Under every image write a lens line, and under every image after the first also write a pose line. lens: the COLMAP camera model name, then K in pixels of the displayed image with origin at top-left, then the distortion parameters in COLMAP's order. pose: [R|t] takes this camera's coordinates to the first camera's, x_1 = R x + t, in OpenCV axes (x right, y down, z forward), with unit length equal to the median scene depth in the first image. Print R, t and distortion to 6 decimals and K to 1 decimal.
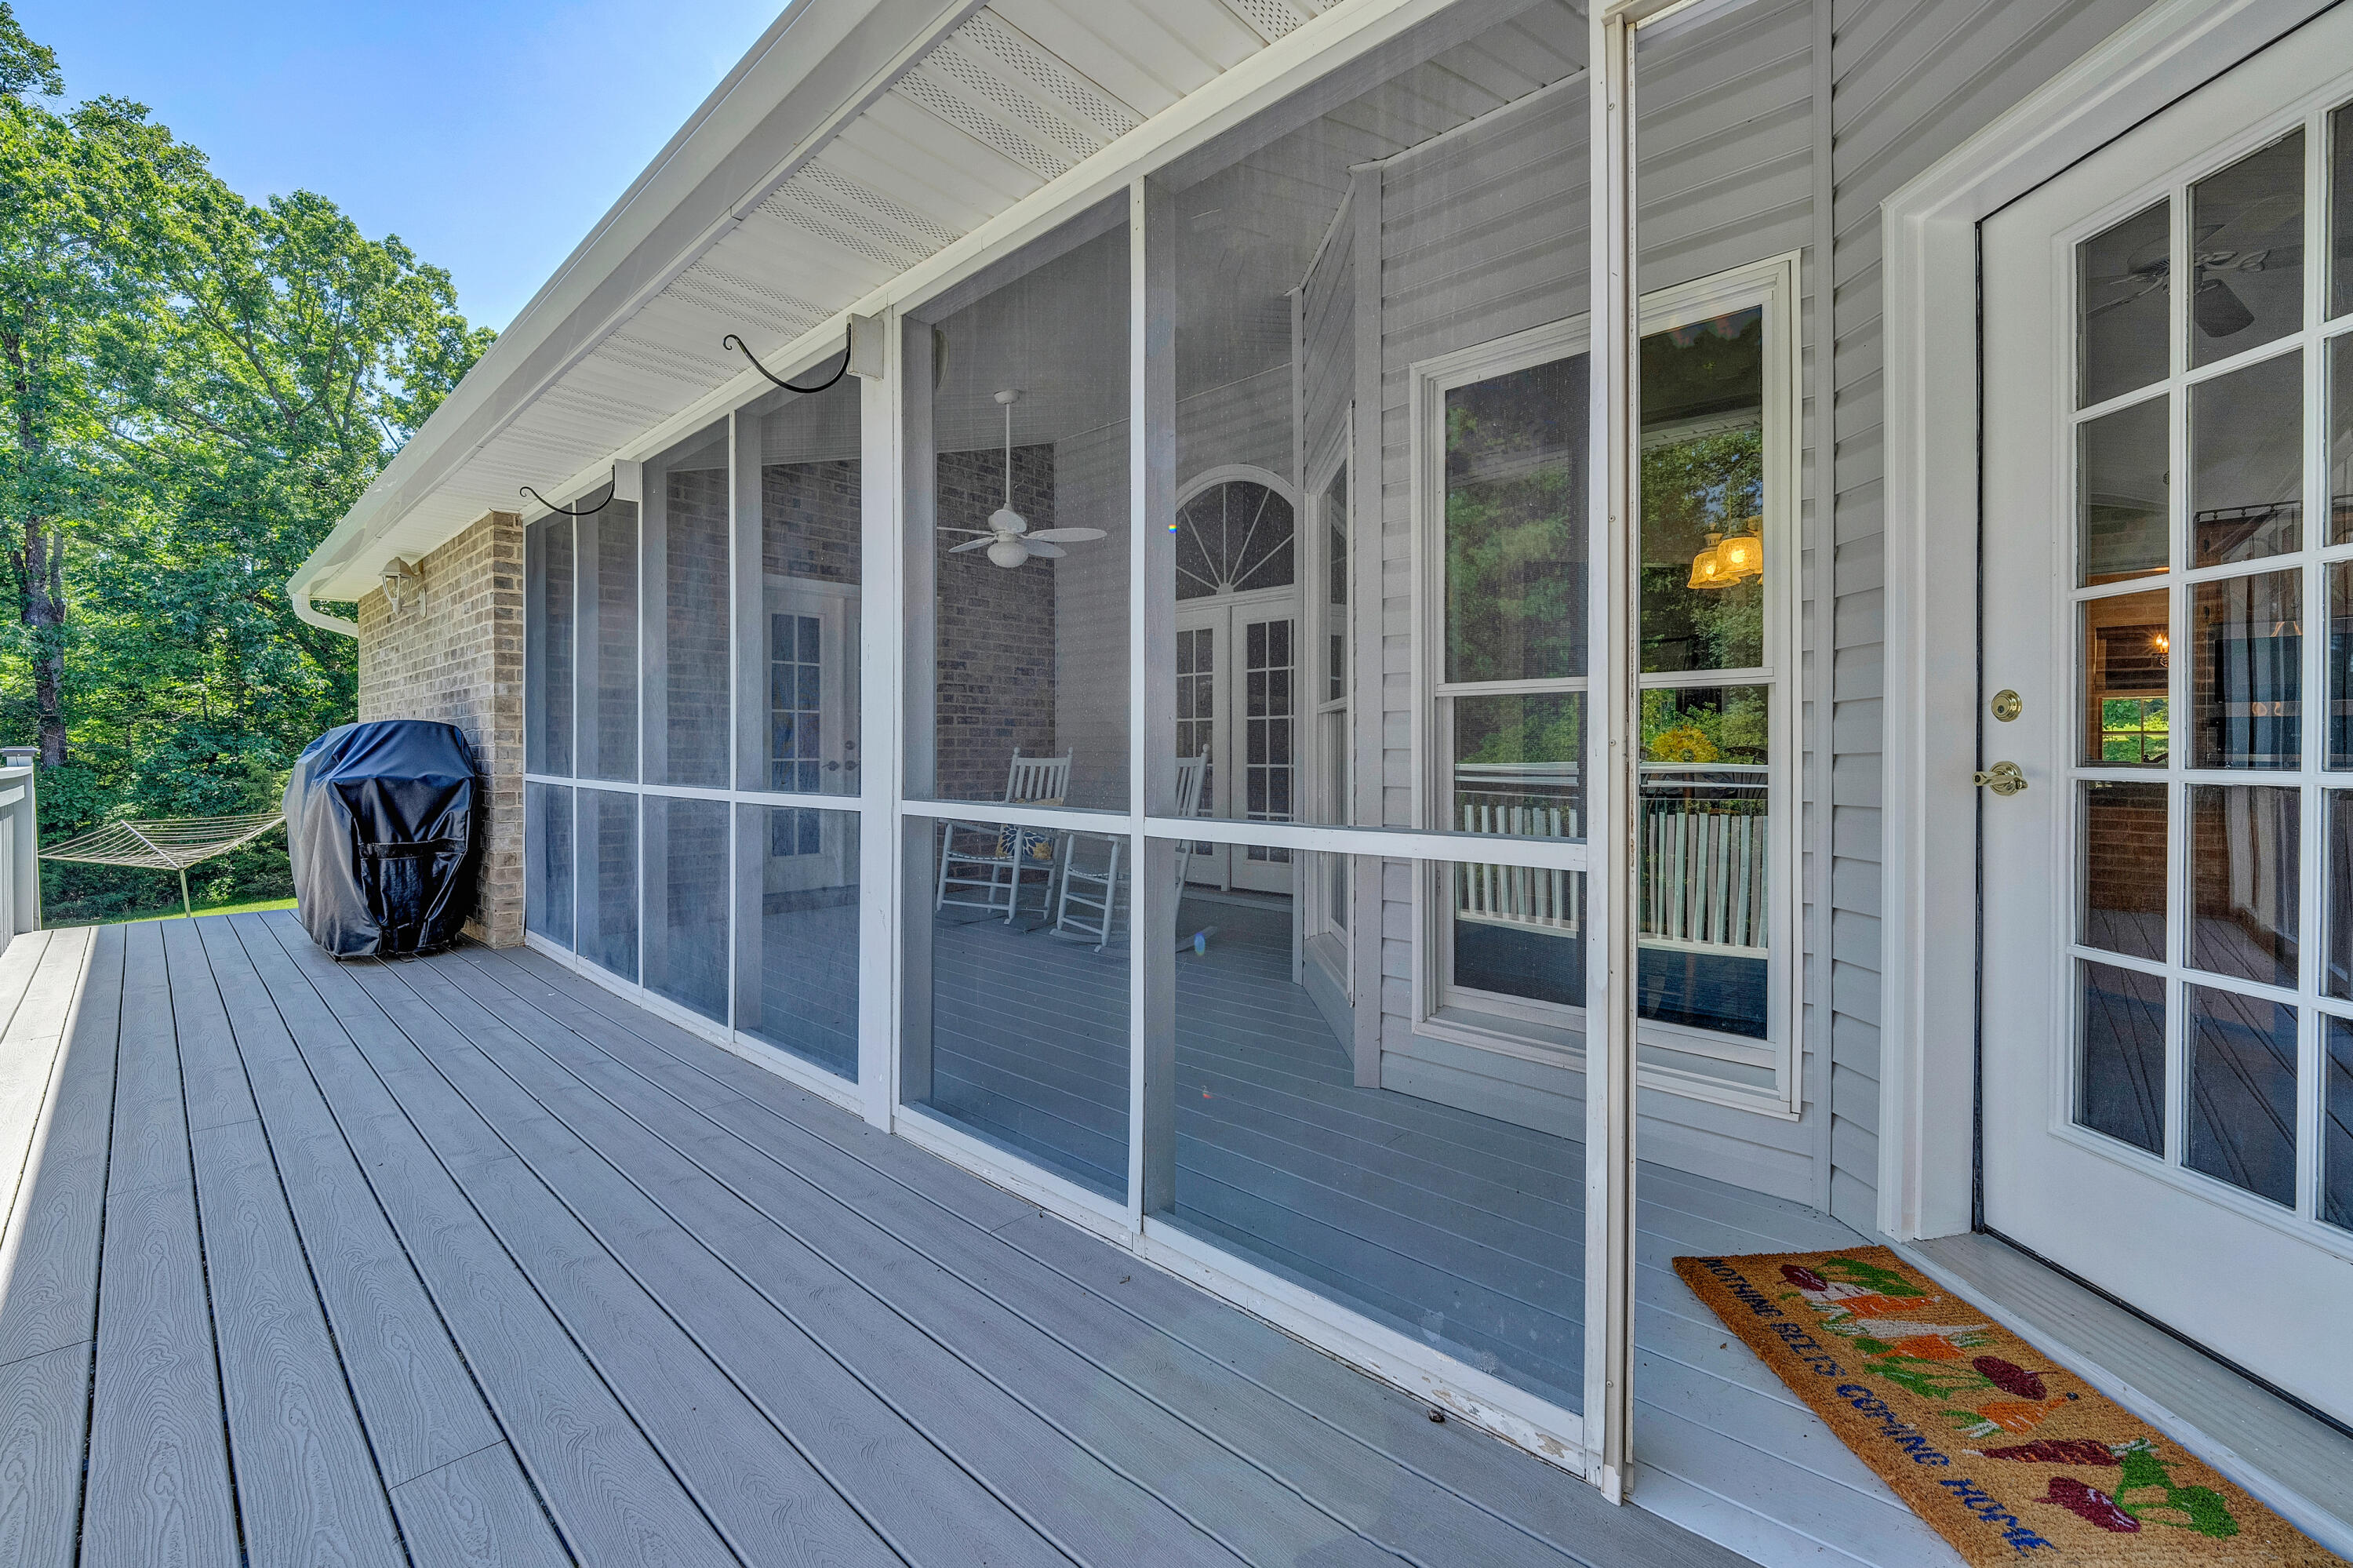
lens RADIAL K [[987.1, 0, 1180.4], [0, 987.1, 763.5], [0, 0, 1]] dist [-0.004088, -0.000806]
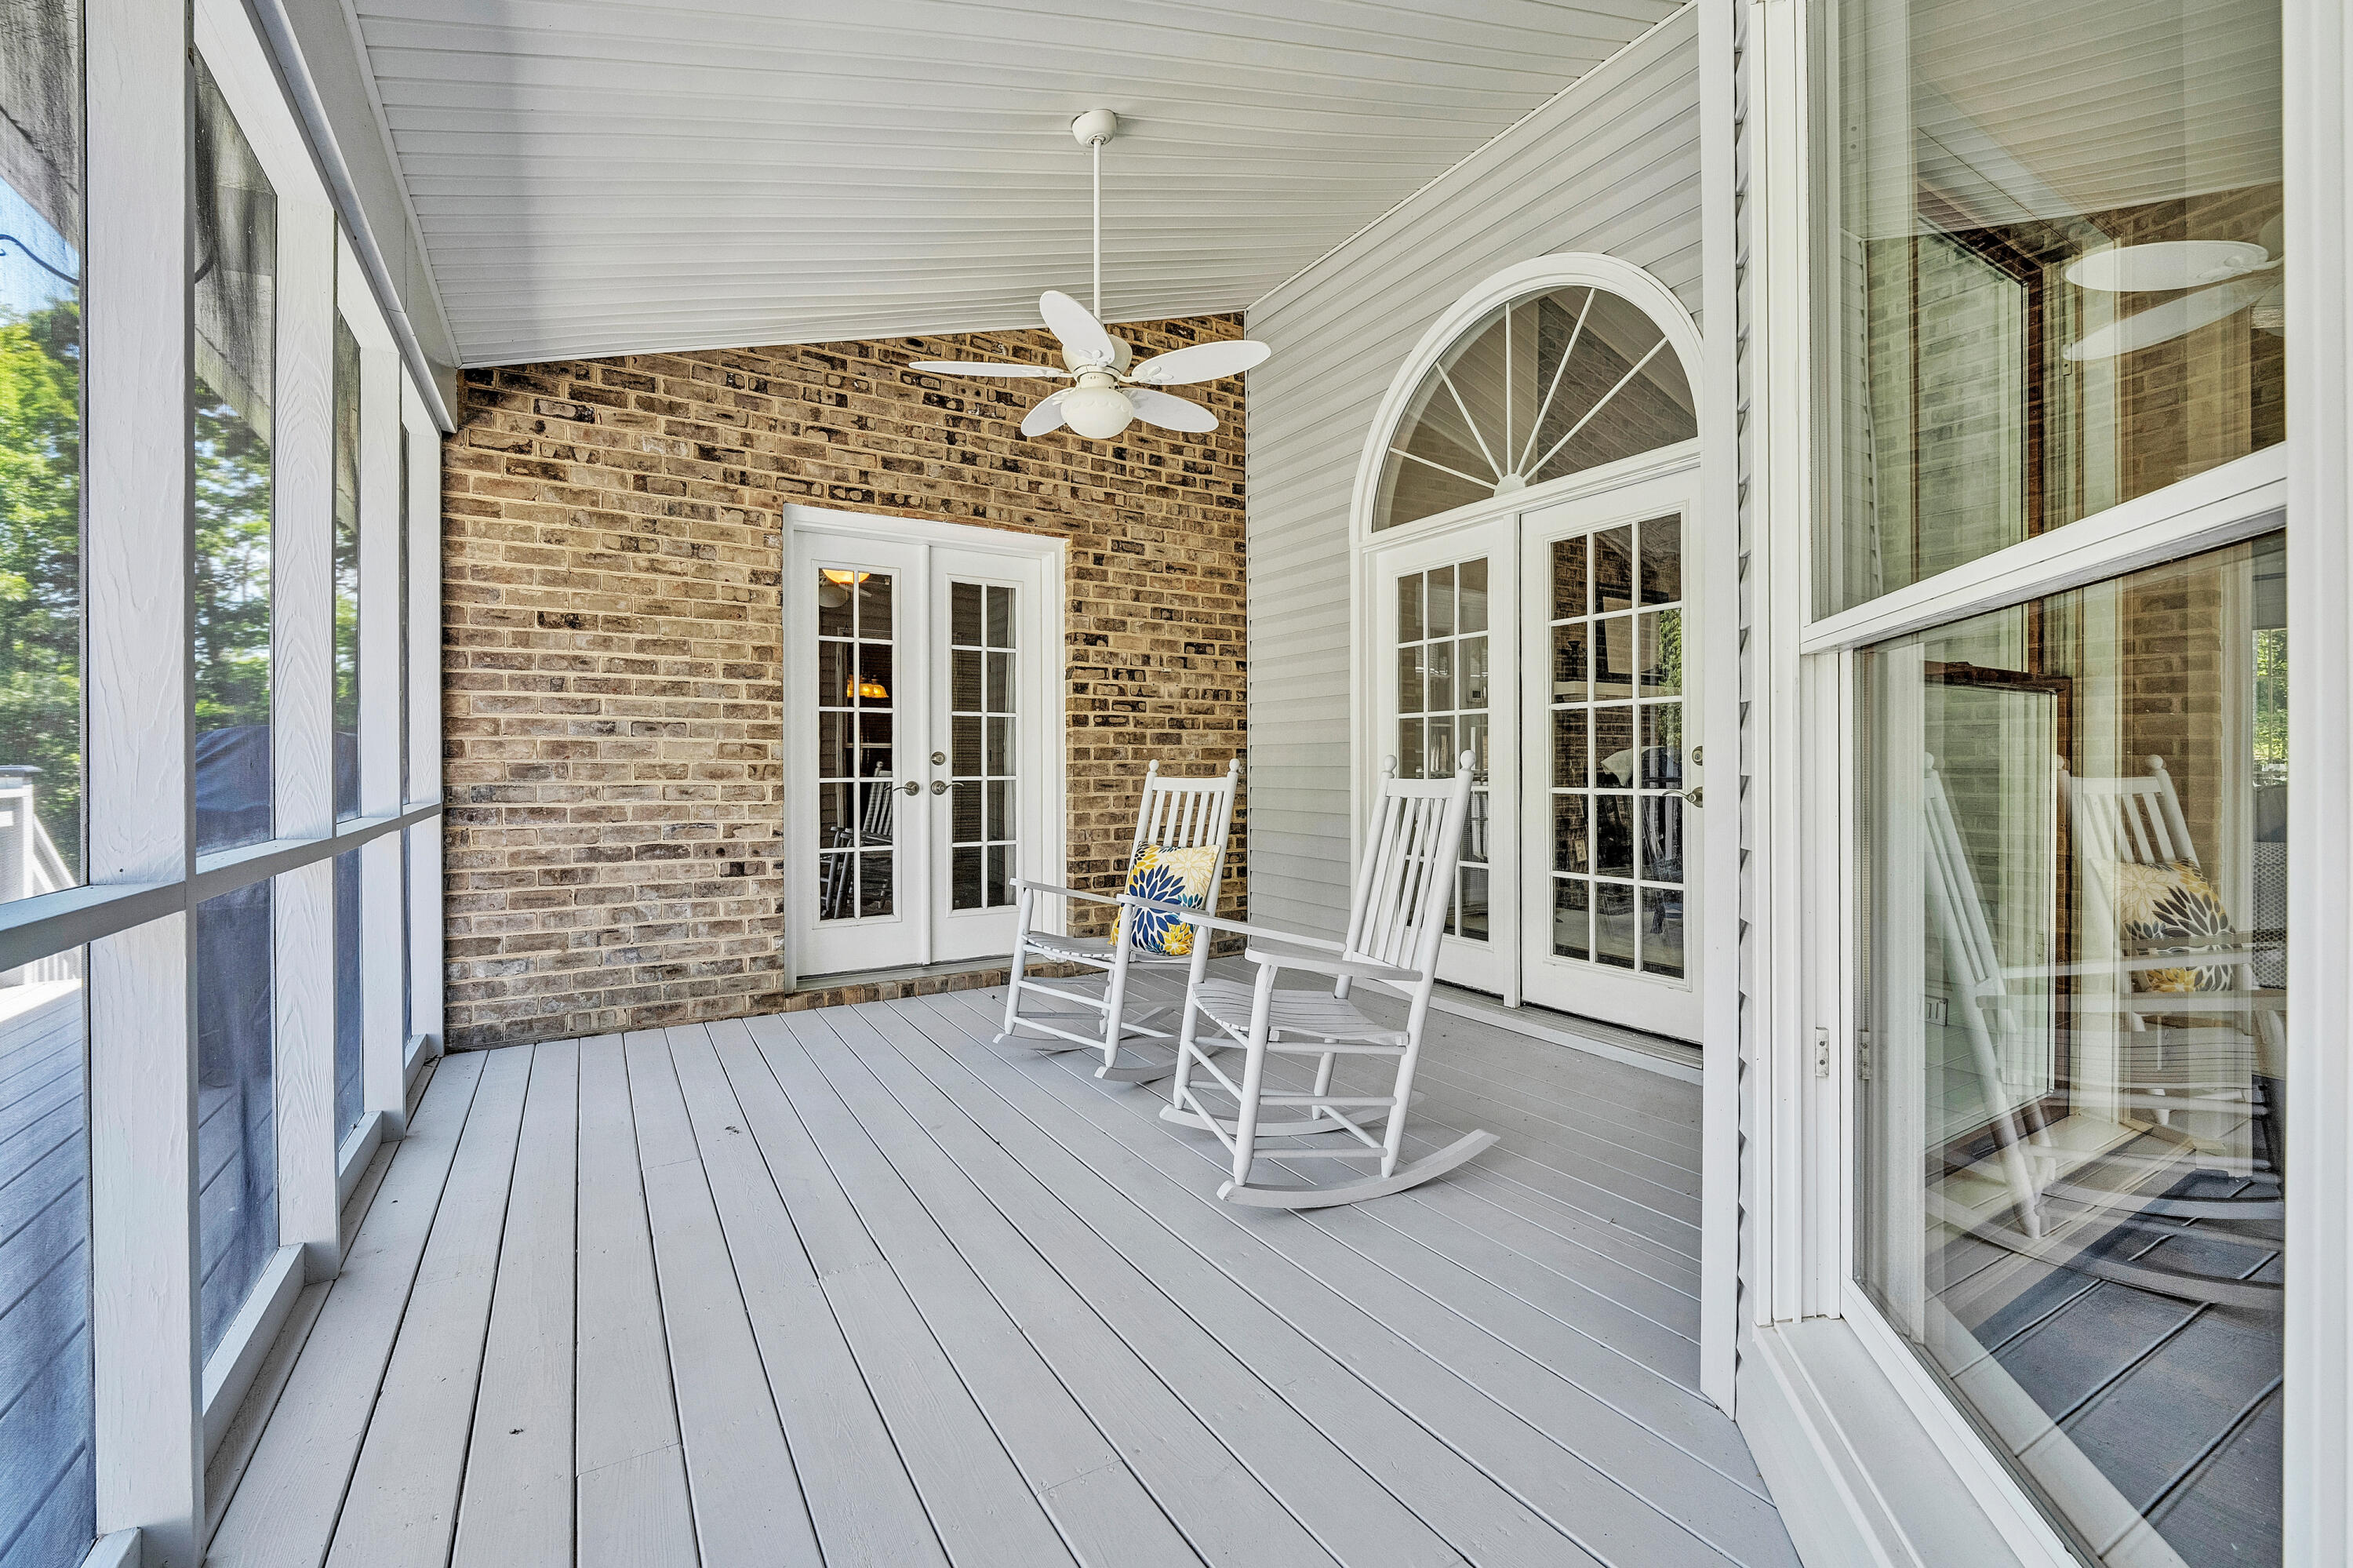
lens RADIAL K [[987.1, 0, 1177.7], [0, 987.1, 773.2], [0, 0, 1]] dist [-0.004088, -0.000806]
pose [[0.961402, -0.002255, -0.275137, 0.015336], [0.001346, 0.999993, -0.003492, -0.005262], [0.275143, 0.002986, 0.961399, 0.365402]]
